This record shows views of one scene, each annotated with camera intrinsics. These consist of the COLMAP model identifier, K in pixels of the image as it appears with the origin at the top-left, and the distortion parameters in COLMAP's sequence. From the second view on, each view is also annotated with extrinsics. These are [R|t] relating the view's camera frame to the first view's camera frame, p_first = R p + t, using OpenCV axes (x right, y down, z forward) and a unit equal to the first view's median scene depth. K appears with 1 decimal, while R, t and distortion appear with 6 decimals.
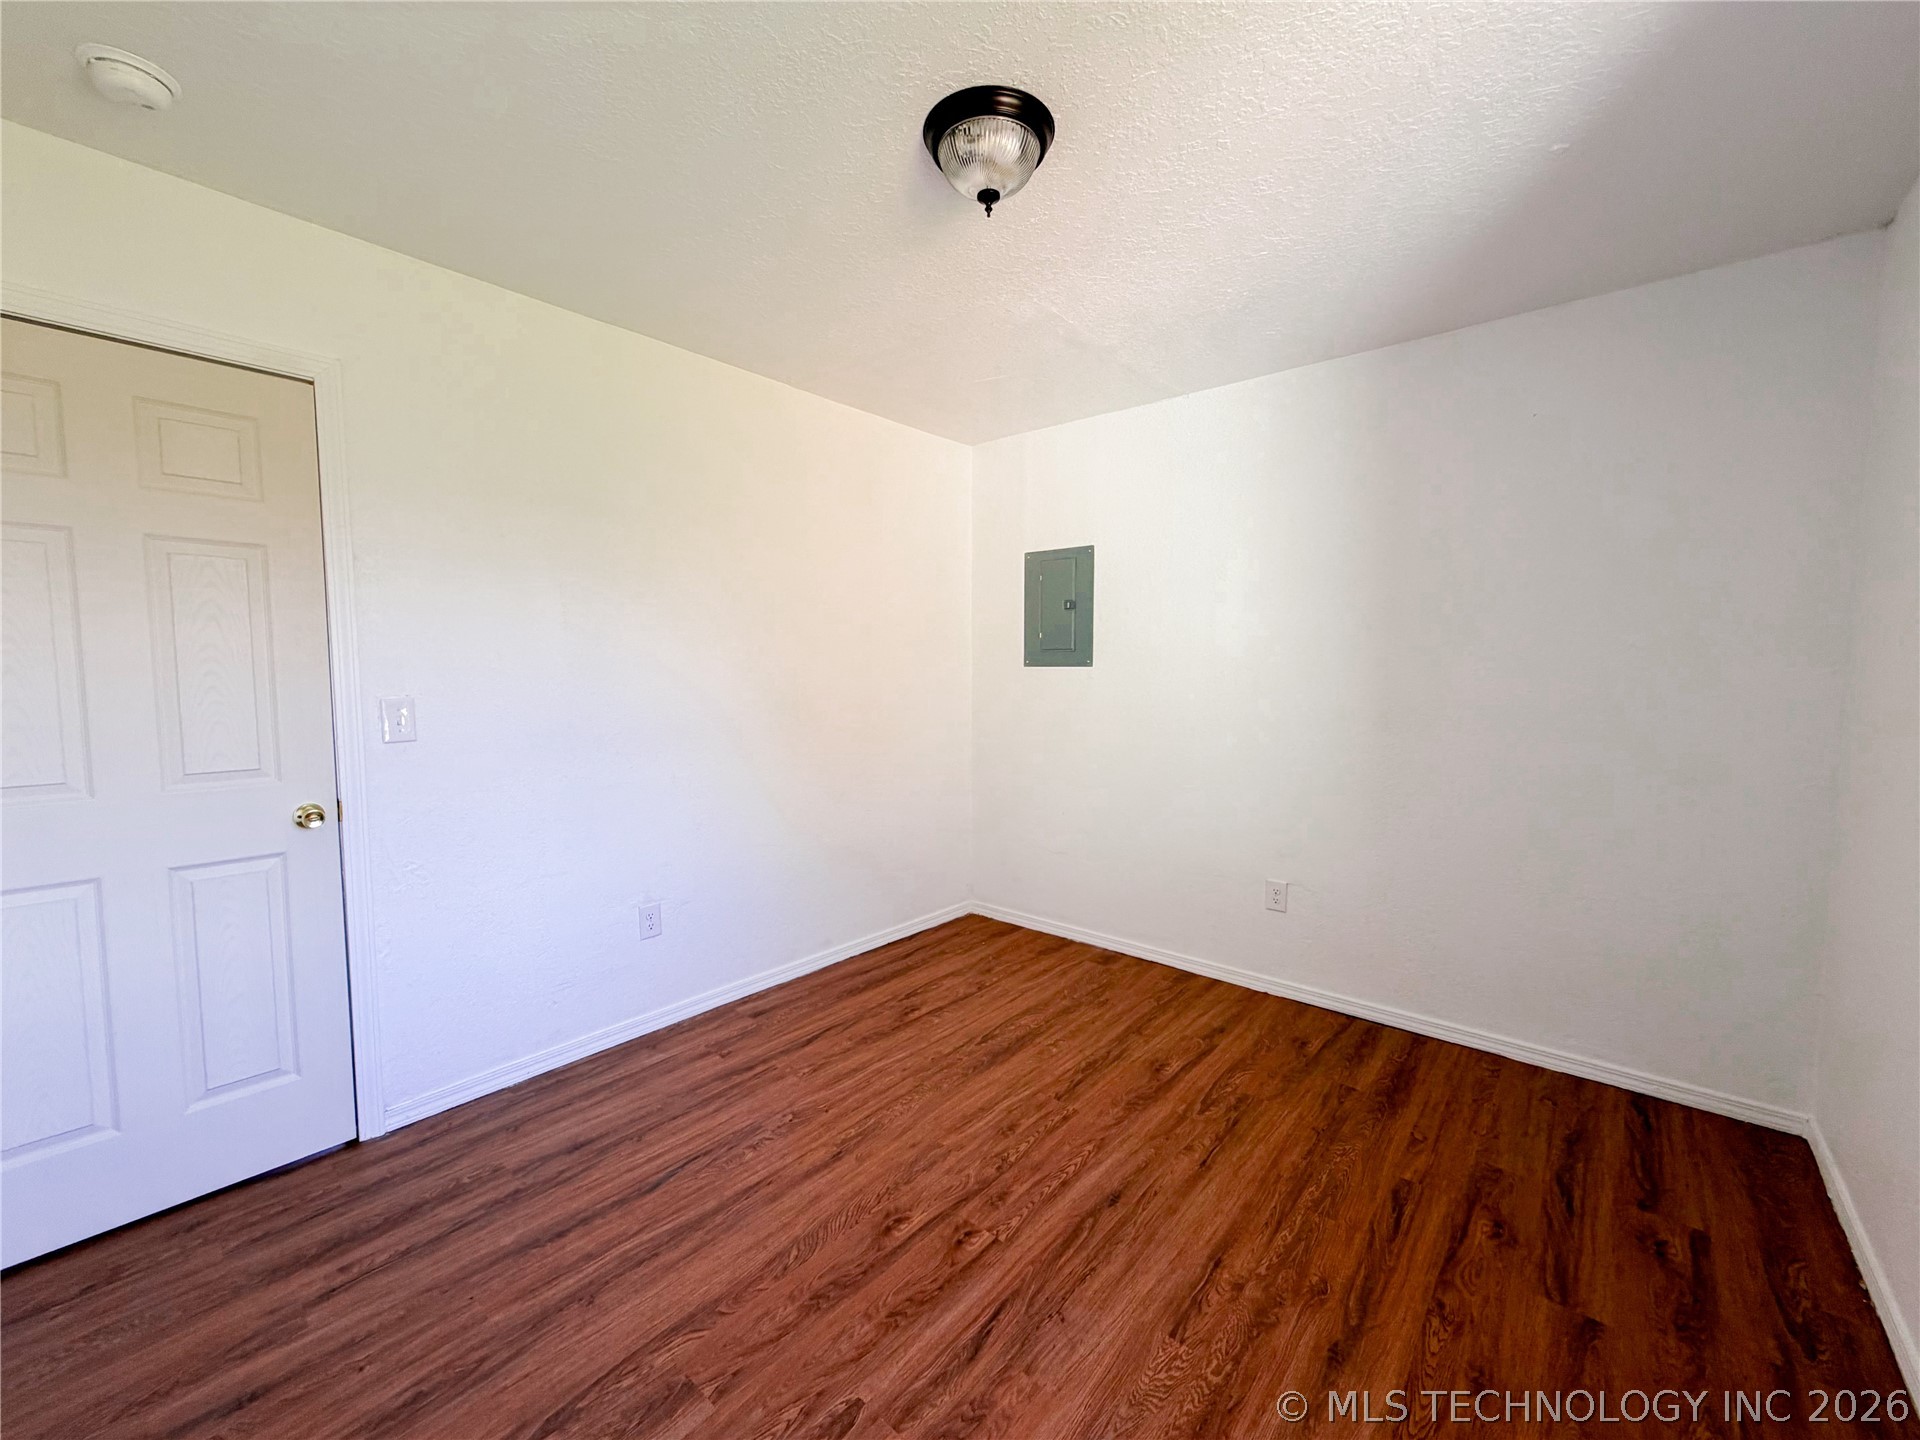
lens RADIAL K [[762.9, 0, 953.7], [0, 762.9, 721.1], [0, 0, 1]] dist [0.001615, 0.000181]
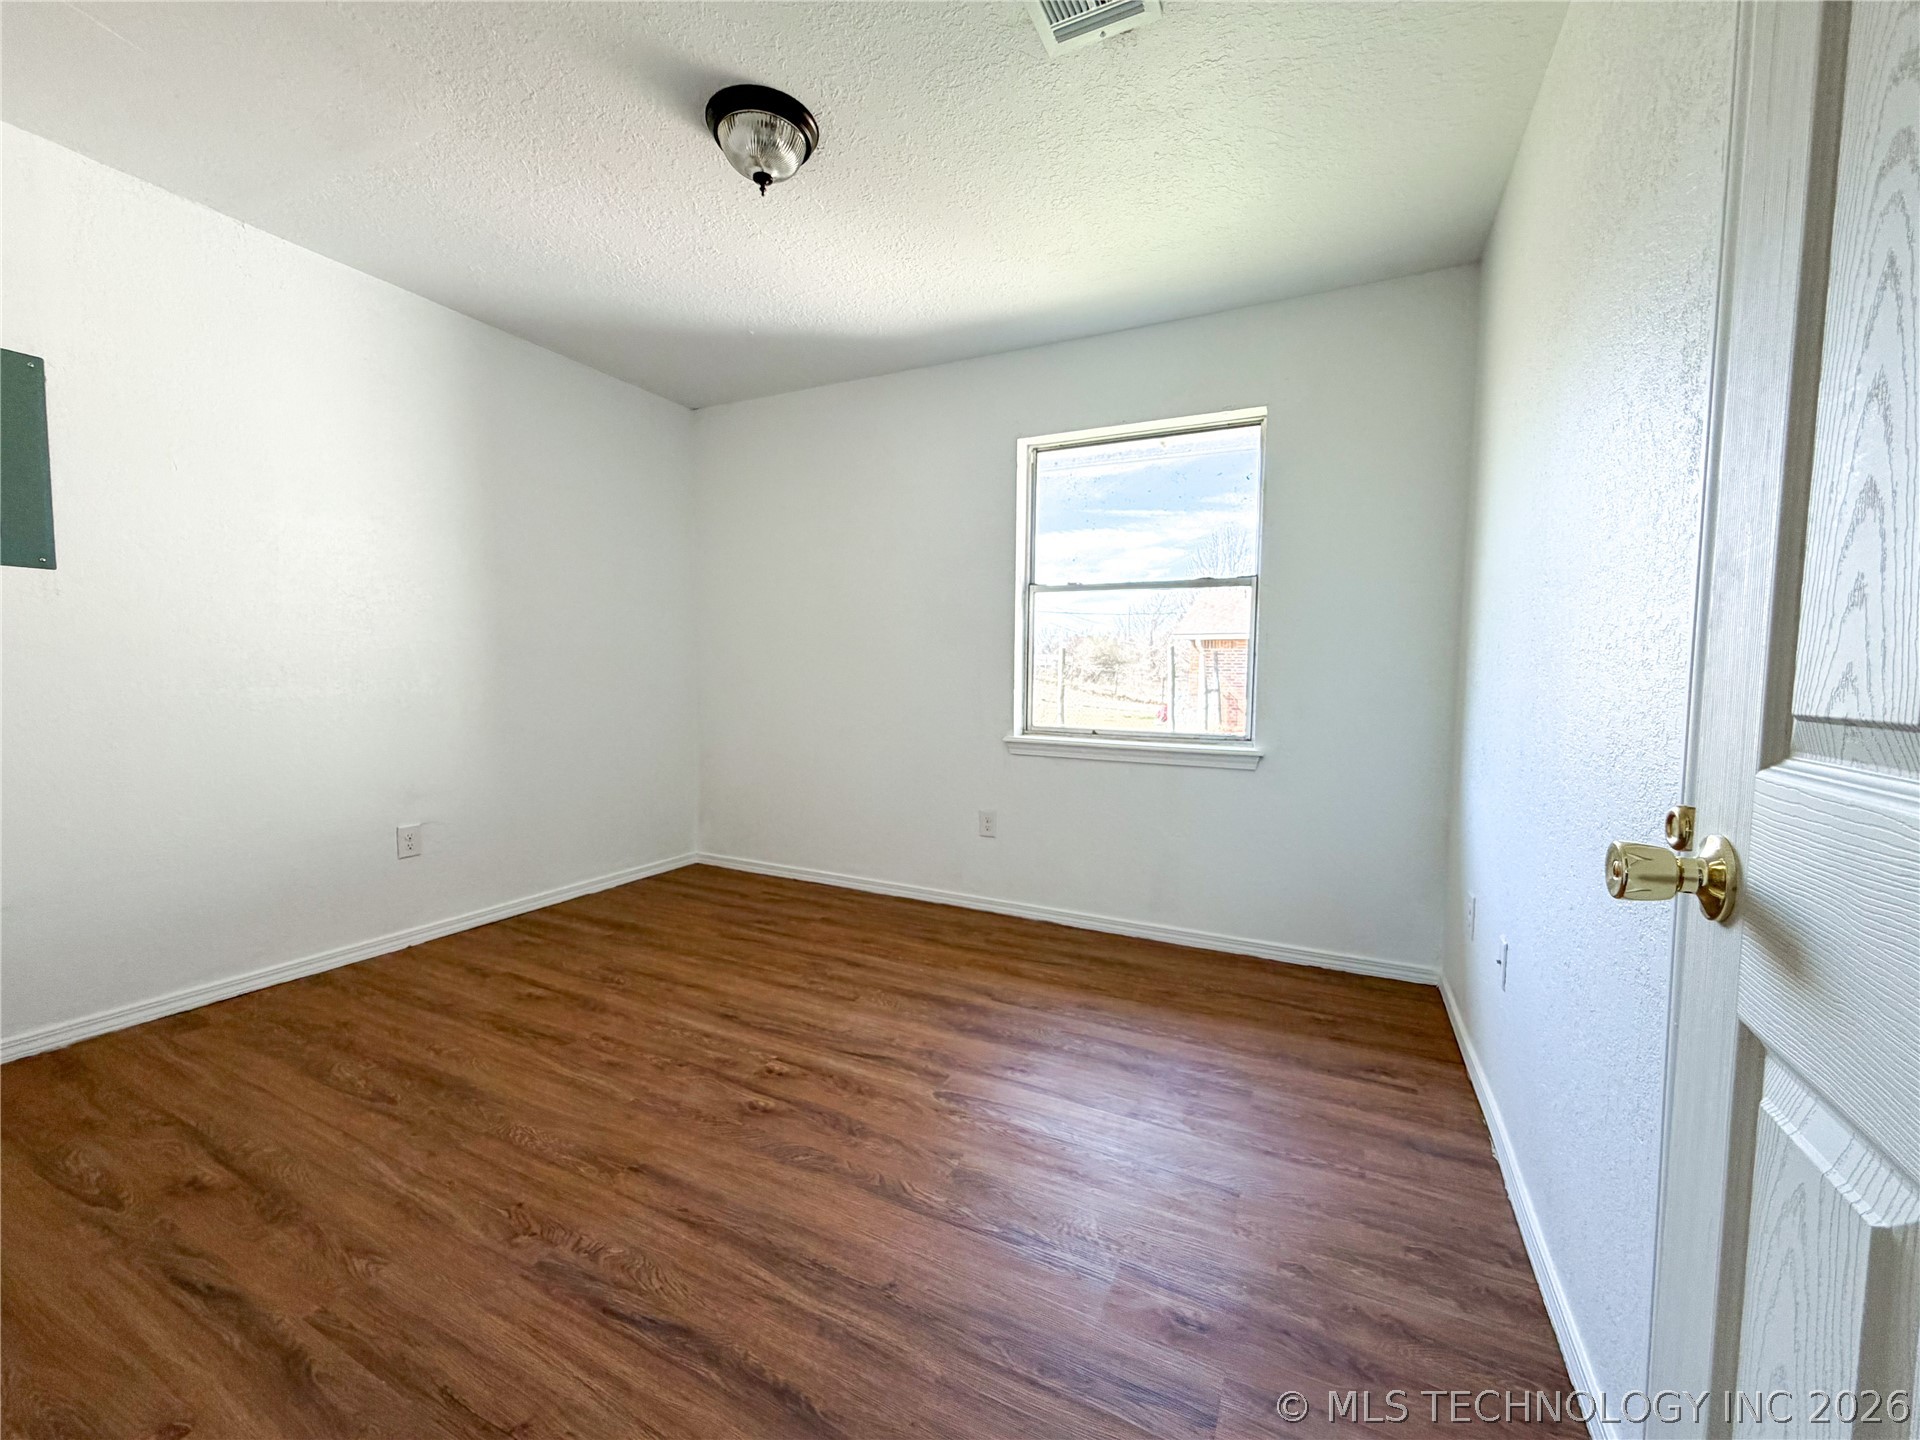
lens RADIAL K [[762.9, 0, 953.7], [0, 762.9, 721.1], [0, 0, 1]] dist [0.001615, 0.000181]
pose [[-0.244086, -0.067553, 0.967398, -0.894911], [0.050990, 0.995297, 0.082366, 0.049368], [-0.968412, 0.069432, -0.239494, 0.768806]]
